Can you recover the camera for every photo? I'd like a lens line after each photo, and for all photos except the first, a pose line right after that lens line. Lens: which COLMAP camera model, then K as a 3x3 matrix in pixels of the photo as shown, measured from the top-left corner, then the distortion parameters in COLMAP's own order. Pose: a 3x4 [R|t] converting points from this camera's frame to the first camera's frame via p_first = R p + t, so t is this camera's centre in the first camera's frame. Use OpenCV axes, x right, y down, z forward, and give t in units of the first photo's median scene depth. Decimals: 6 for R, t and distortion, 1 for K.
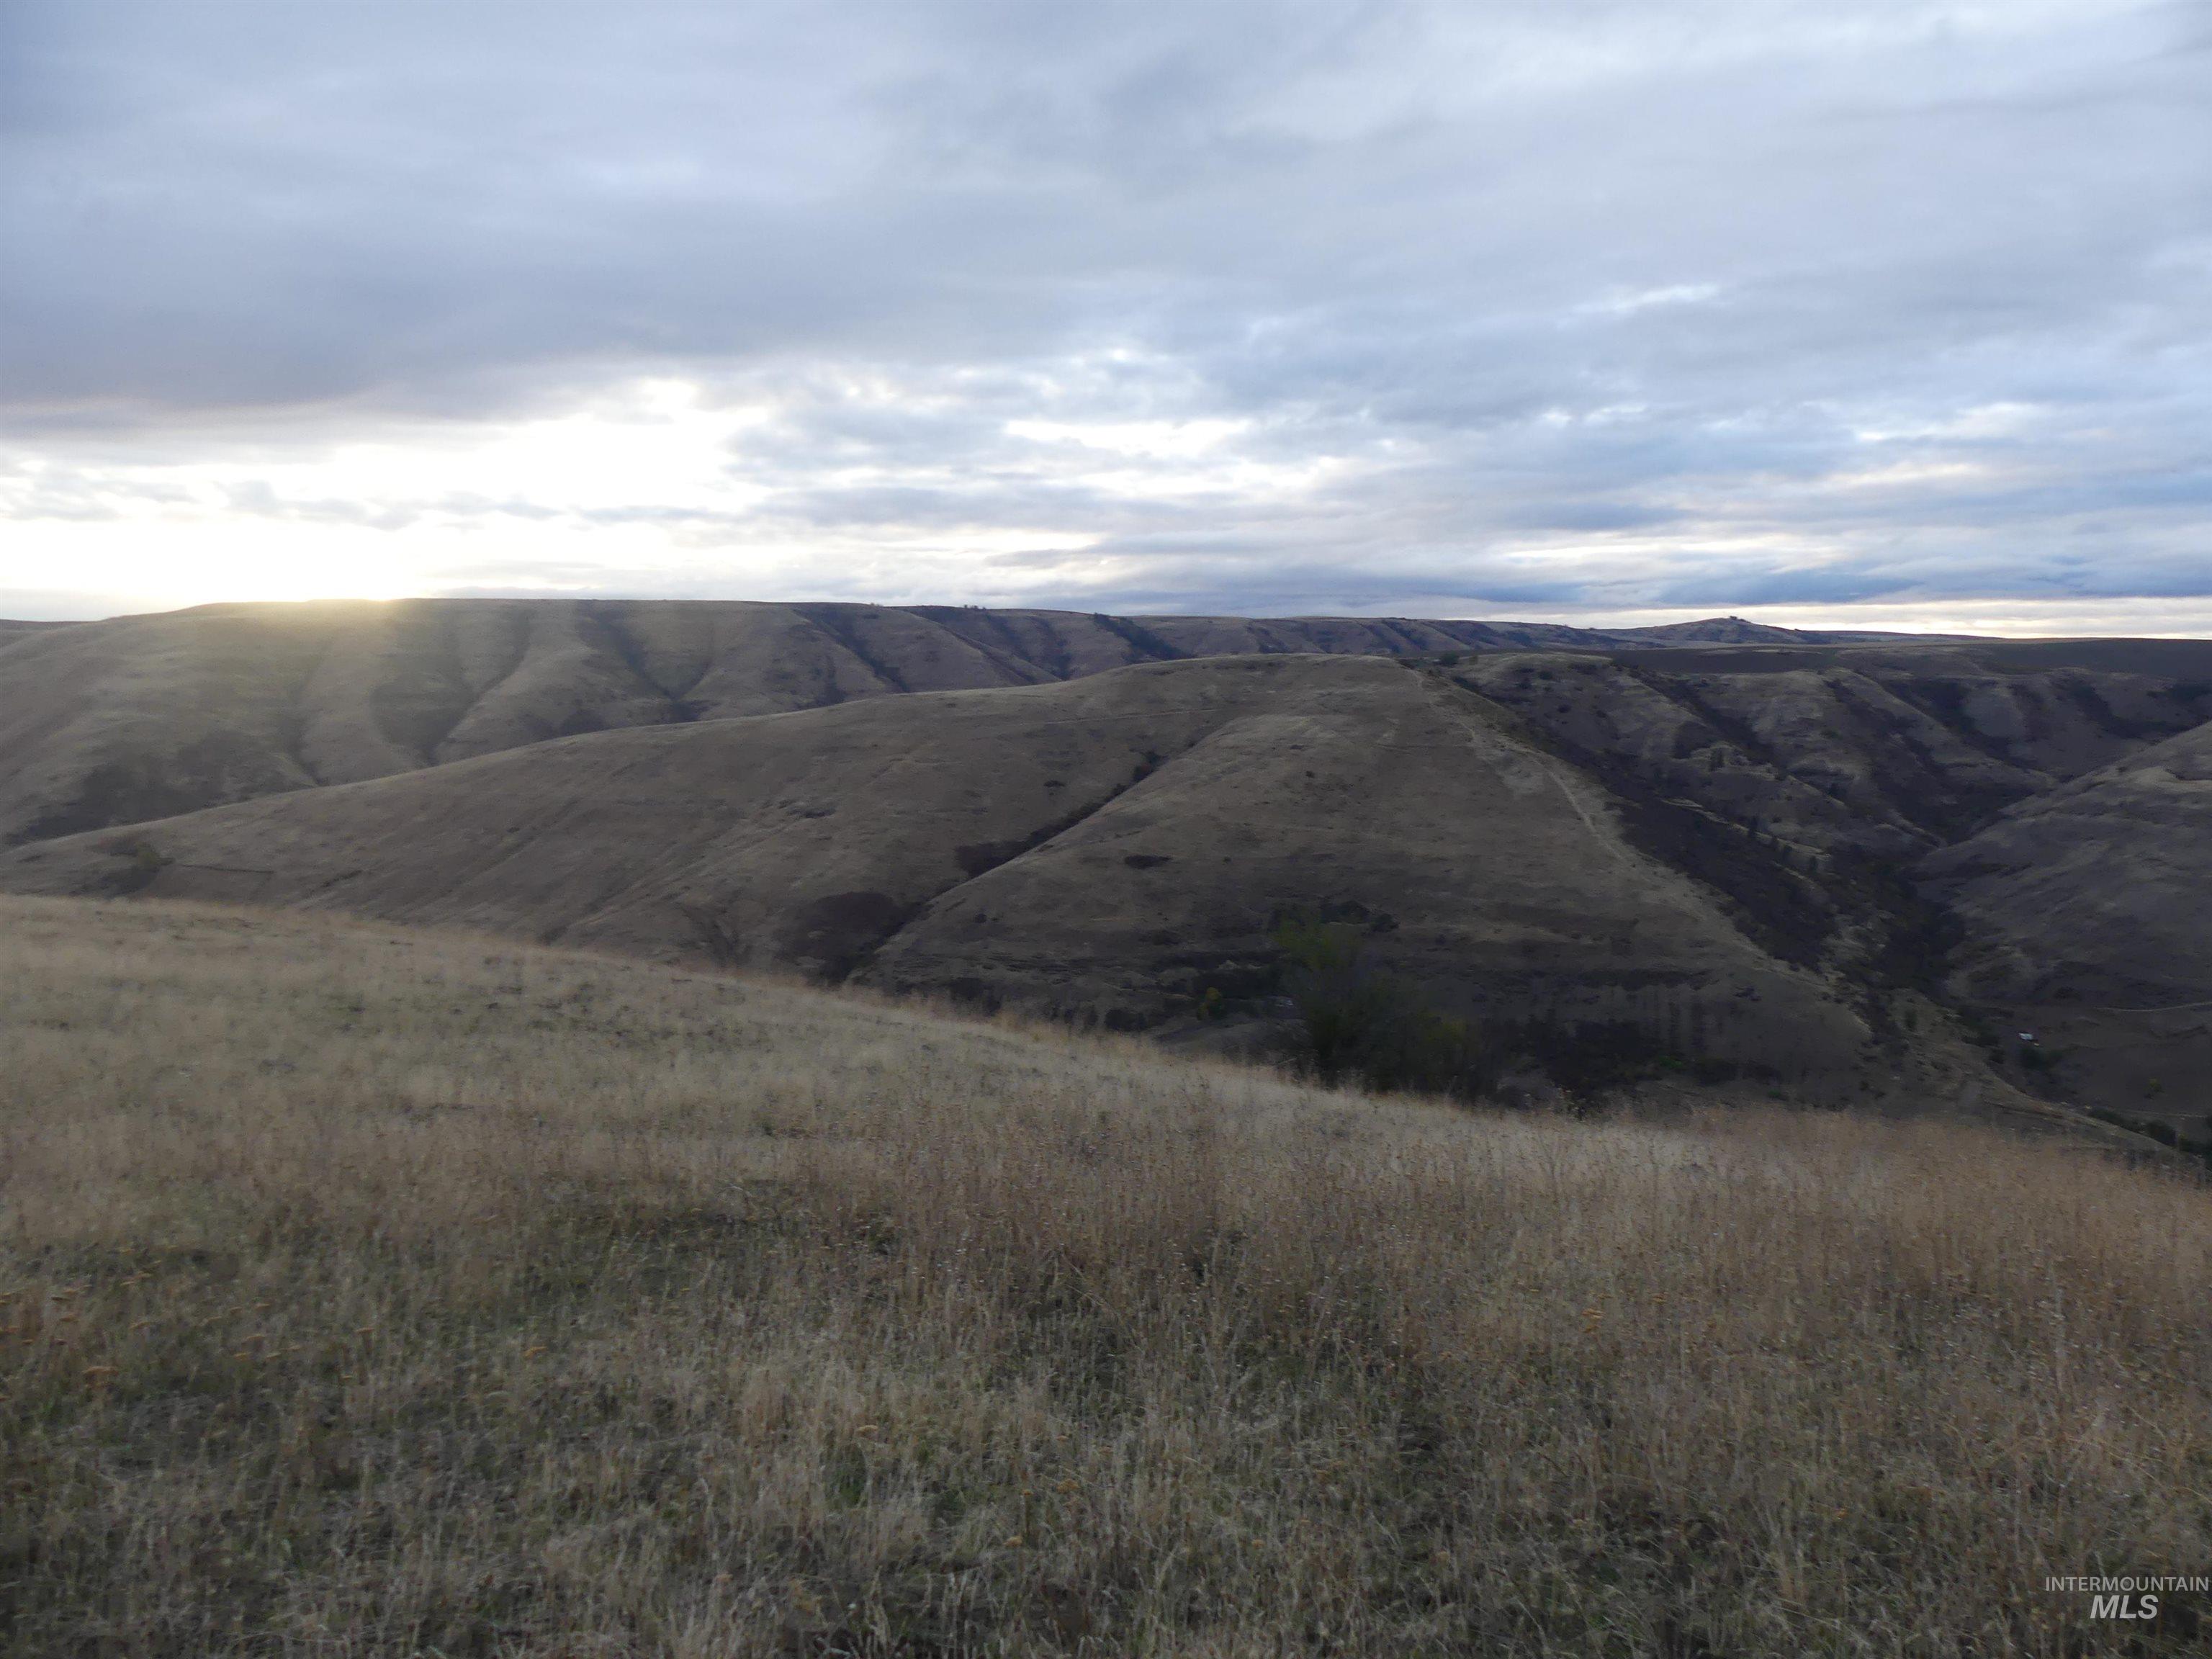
lens RADIAL K [[1673.9, 0, 1126.9], [0, 1673.9, 831.4], [0, 0, 1]] dist [-0.032258, 0.031605]
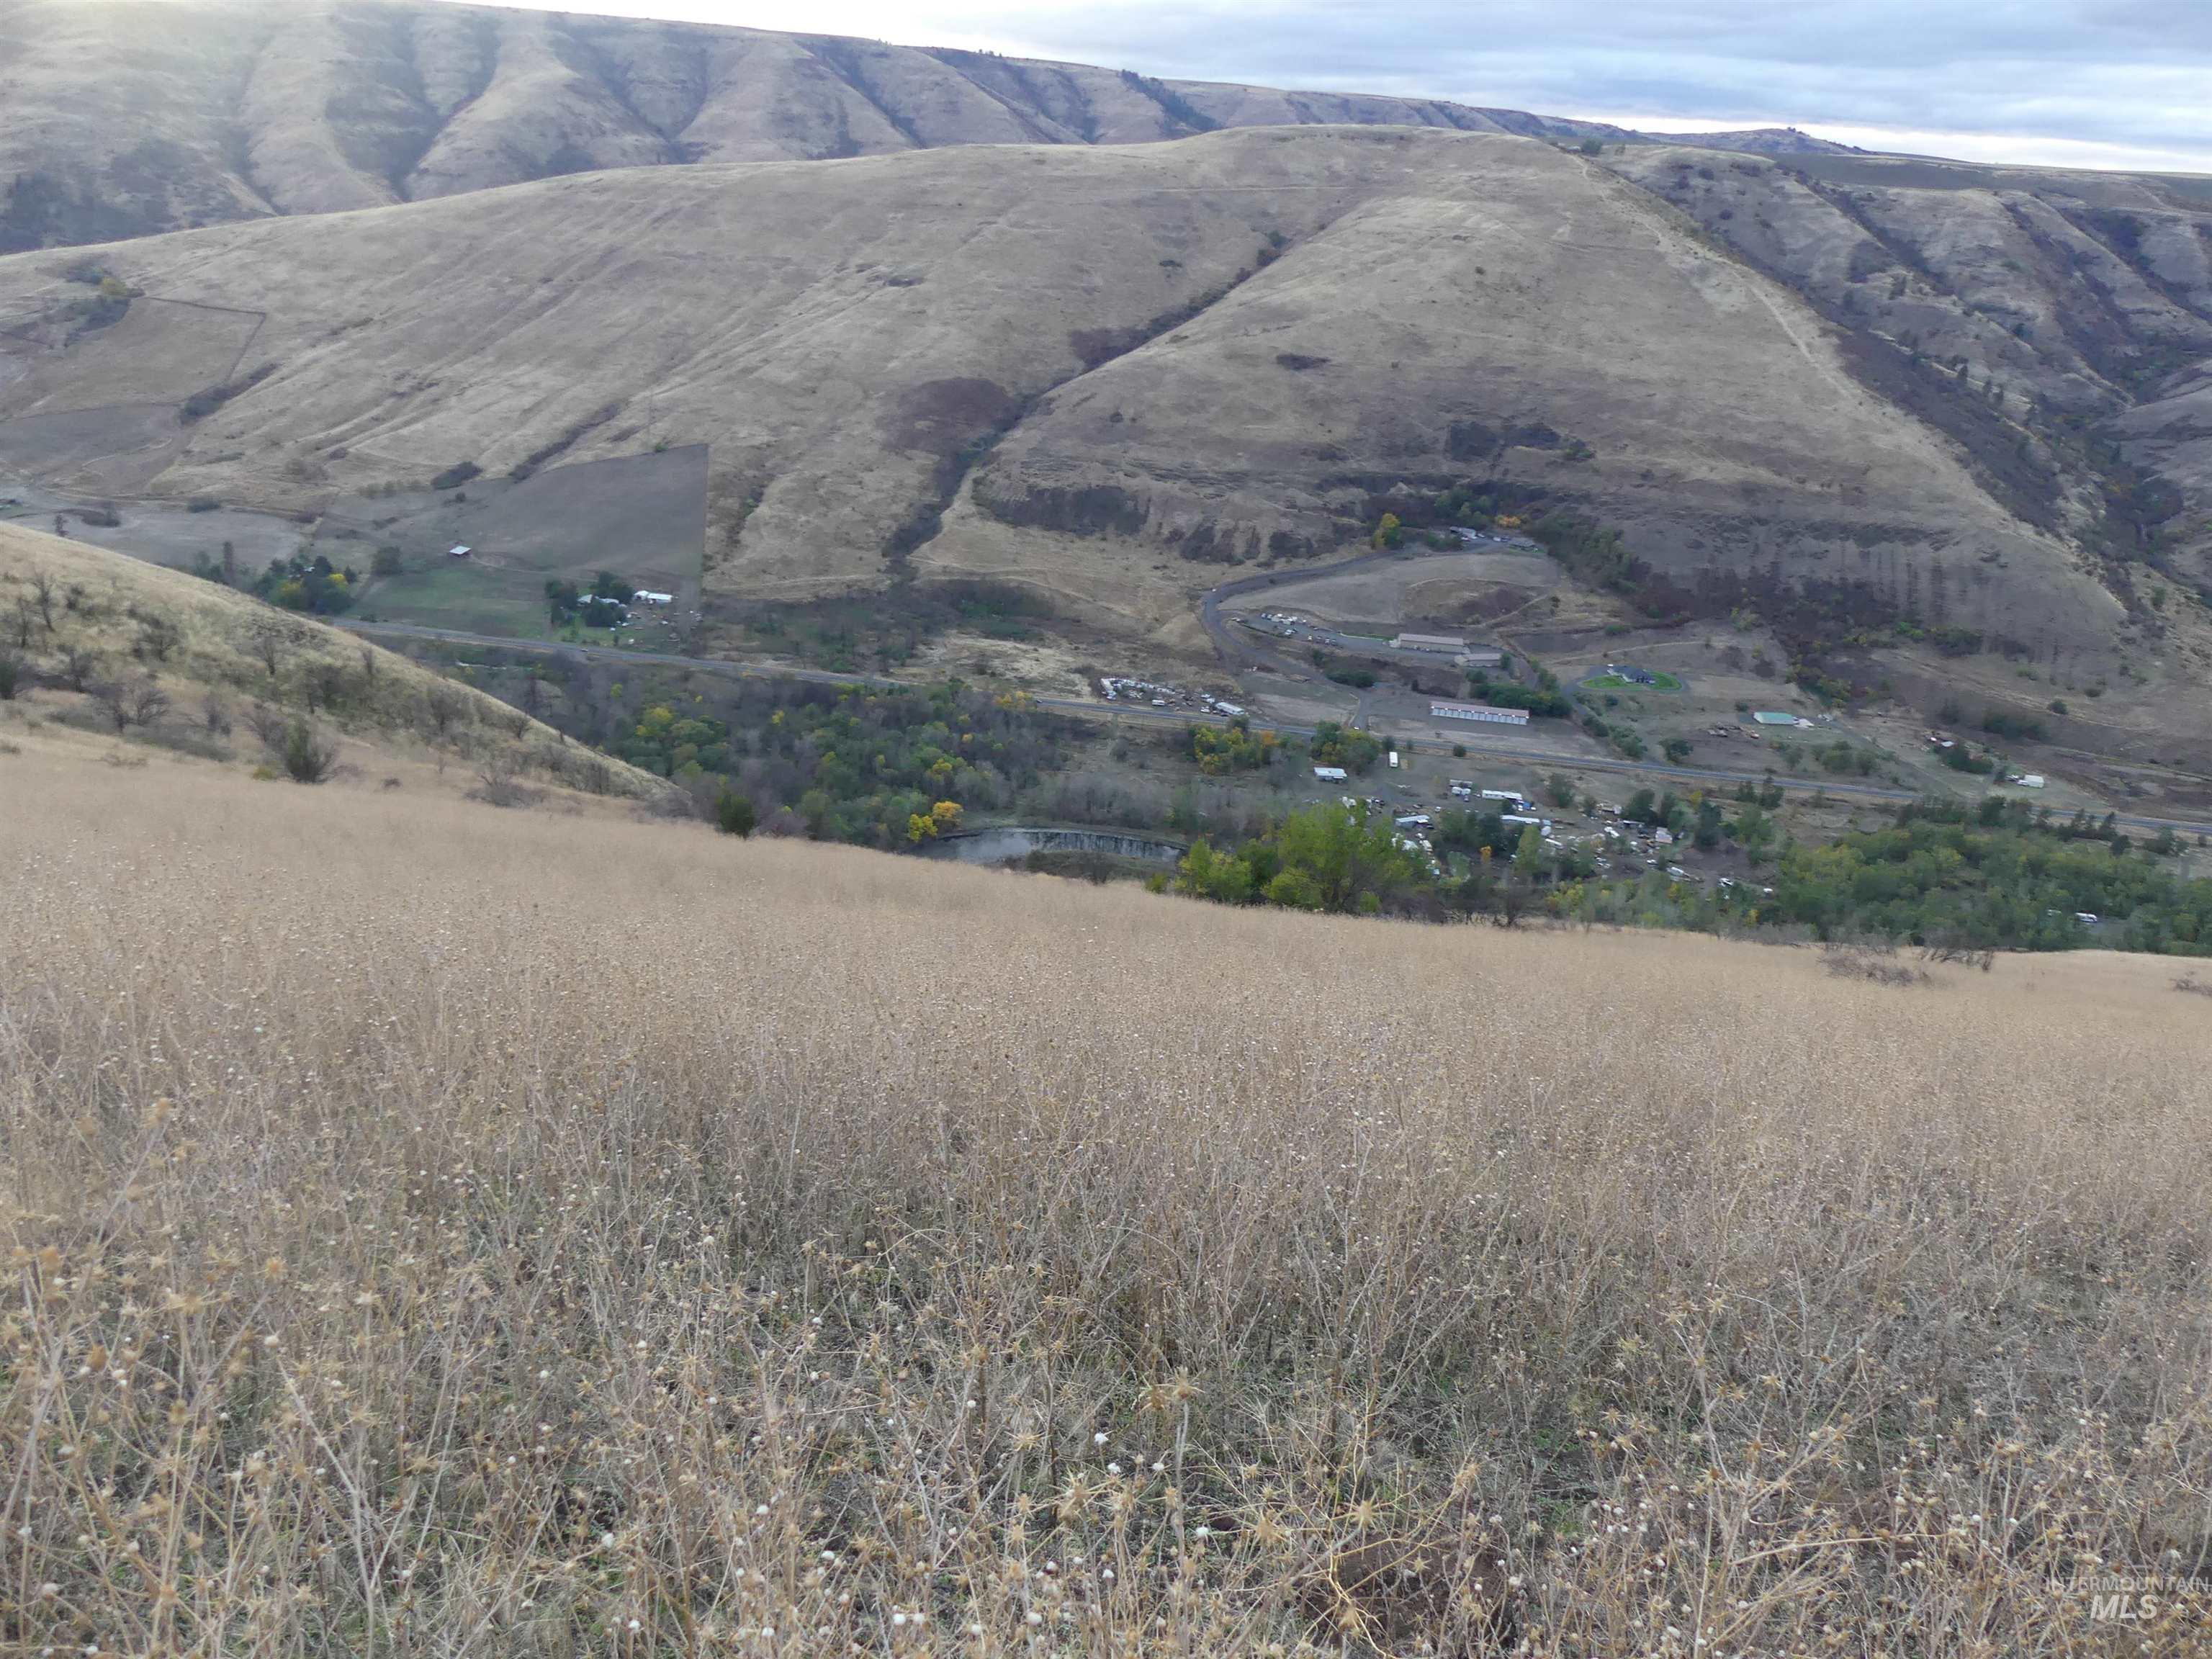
lens RADIAL K [[1673.9, 0, 1122.7], [0, 1673.9, 831.1], [0, 0, 1]] dist [-0.032258, 0.031605]
pose [[0.997713, 0.050785, 0.044596, -0.092578], [-0.061510, 0.955728, 0.287750, 0.005682], [-0.028008, -0.289835, 0.956667, 0.076330]]
